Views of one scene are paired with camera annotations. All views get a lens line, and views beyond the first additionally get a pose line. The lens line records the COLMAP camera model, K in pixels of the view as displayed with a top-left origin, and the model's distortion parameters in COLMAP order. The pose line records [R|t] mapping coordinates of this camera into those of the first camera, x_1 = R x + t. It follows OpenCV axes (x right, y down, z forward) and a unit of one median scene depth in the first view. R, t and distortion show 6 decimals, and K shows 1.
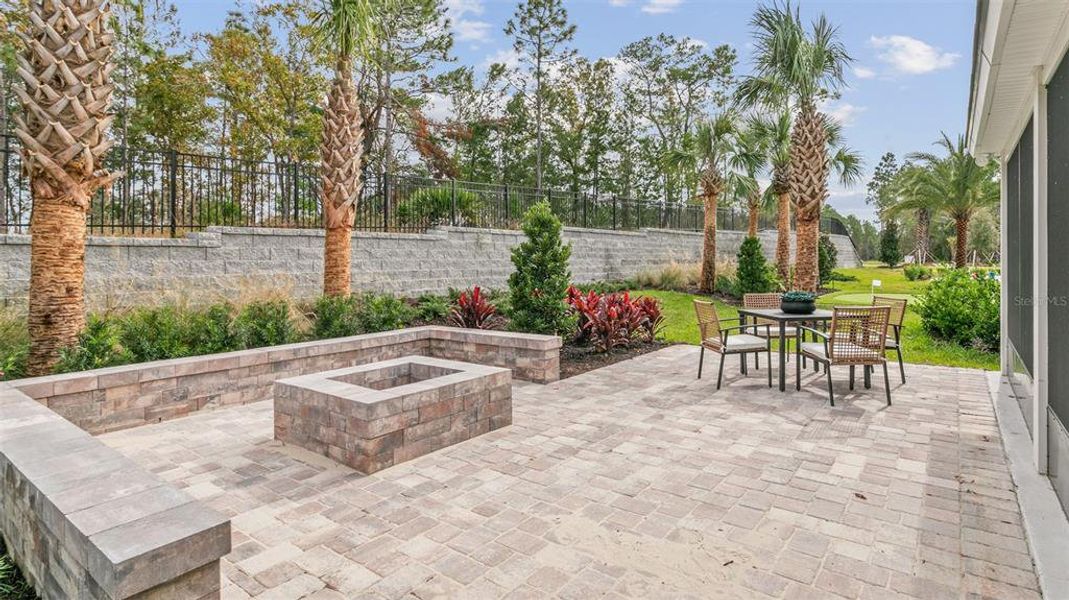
lens RADIAL K [[539.7, 0, 553.9], [0, 539.7, 254.6], [0, 0, 1]] dist [-0.000173, 0.000132]
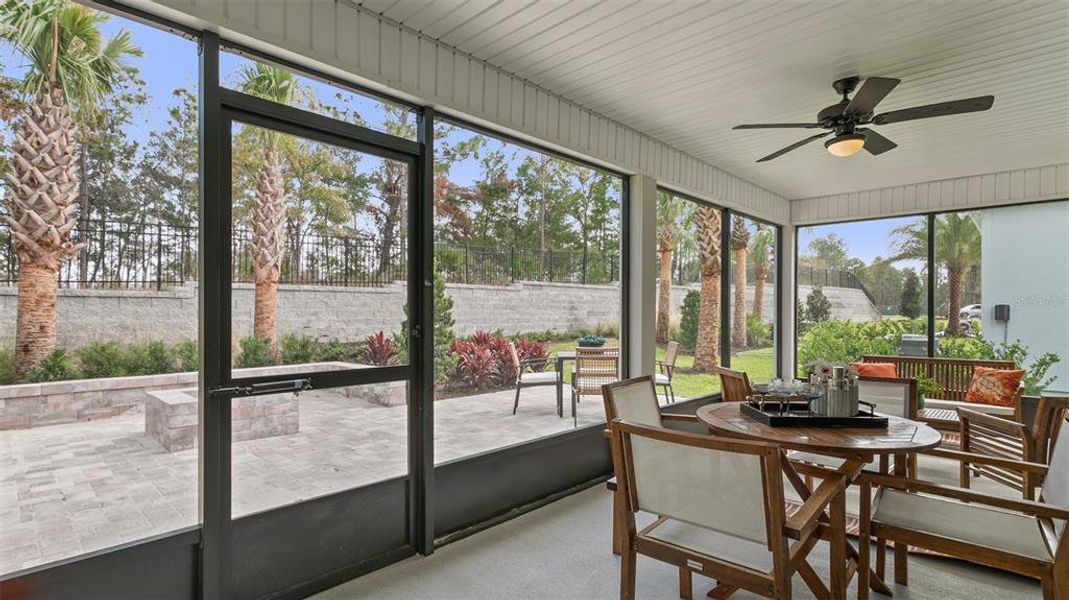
lens RADIAL K [[517.0, 0, 532.4], [0, 517.0, 305.3], [0, 0, 1]] dist [0.001225, 0.000454]
pose [[0.992011, 0.004369, -0.126073, 0.545499], [-0.004715, 0.999986, -0.002451, 0.003552], [0.126060, 0.003026, 0.992018, -0.185162]]
